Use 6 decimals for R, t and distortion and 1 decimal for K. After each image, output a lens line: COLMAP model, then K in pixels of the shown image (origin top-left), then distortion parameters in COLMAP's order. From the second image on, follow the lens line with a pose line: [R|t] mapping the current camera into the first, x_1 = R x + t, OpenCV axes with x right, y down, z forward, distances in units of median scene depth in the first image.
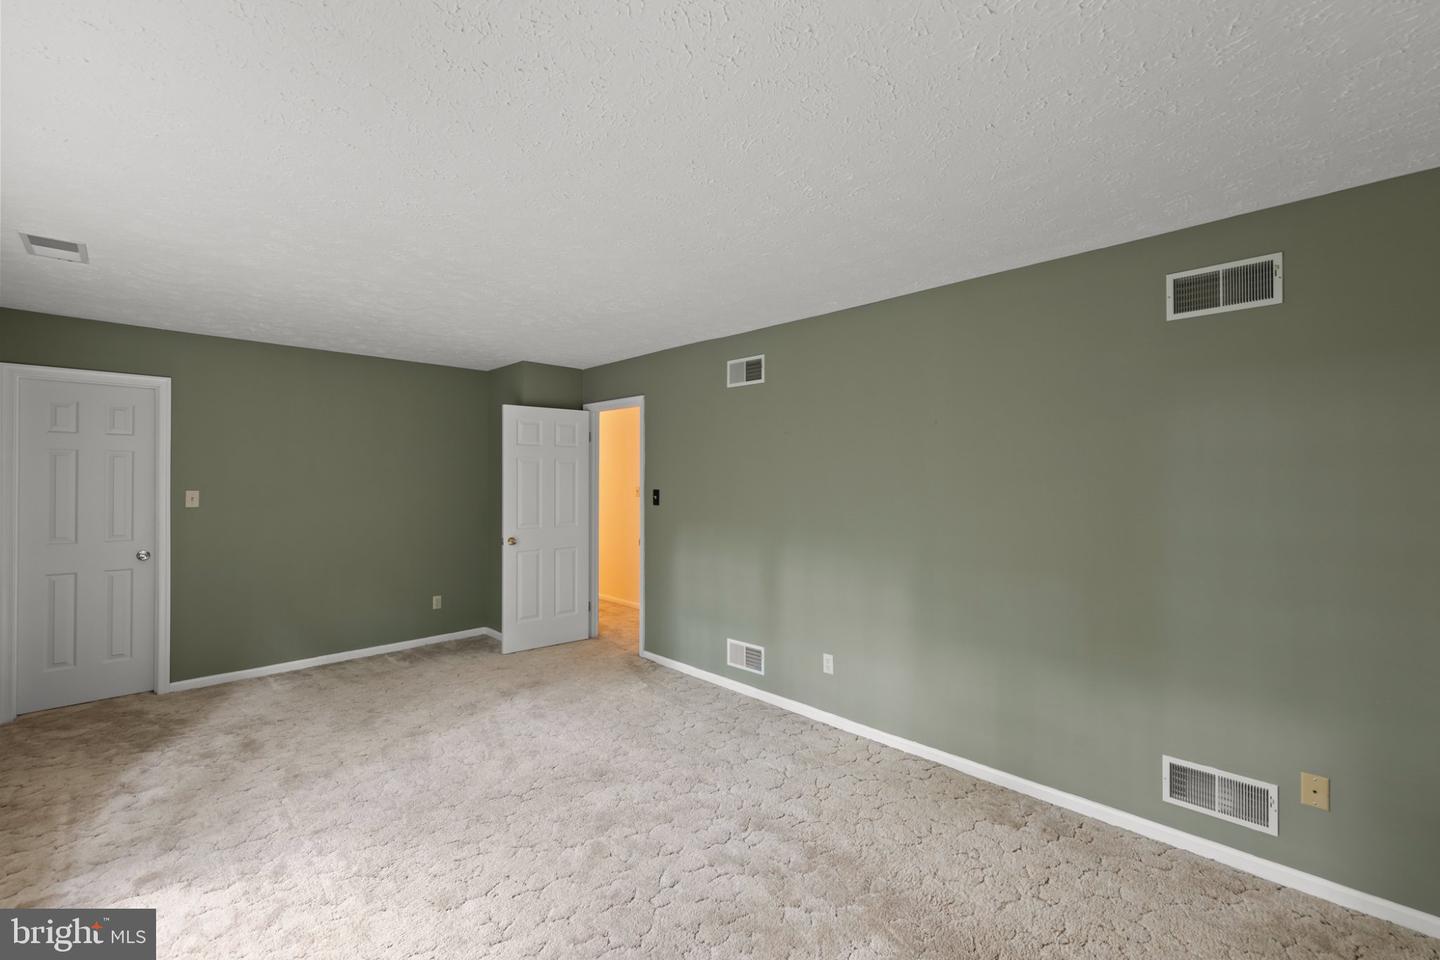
lens RADIAL K [[598.2, 0, 720.2], [0, 598.2, 470.6], [0, 0, 1]] dist [0.000591, -0.000121]
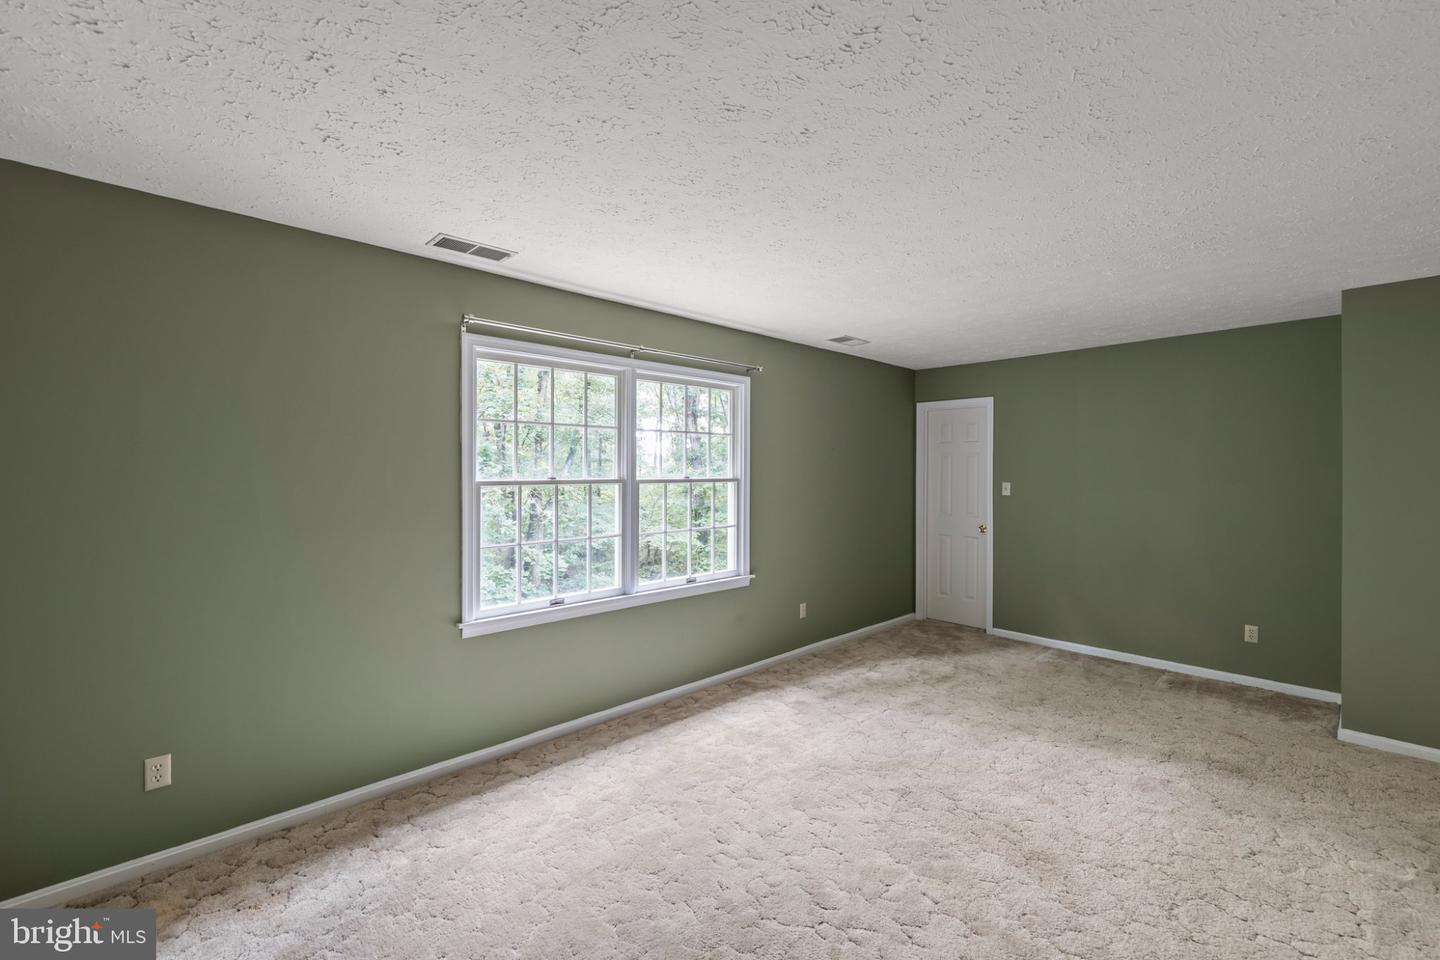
lens RADIAL K [[598.2, 0, 720.2], [0, 598.2, 470.6], [0, 0, 1]] dist [0.000591, -0.000121]
pose [[-0.029970, -0.000490, -0.999551, 0.489519], [0.008492, 0.999964, -0.000745, 0.004927], [0.999515, -0.008511, -0.029965, 0.514342]]
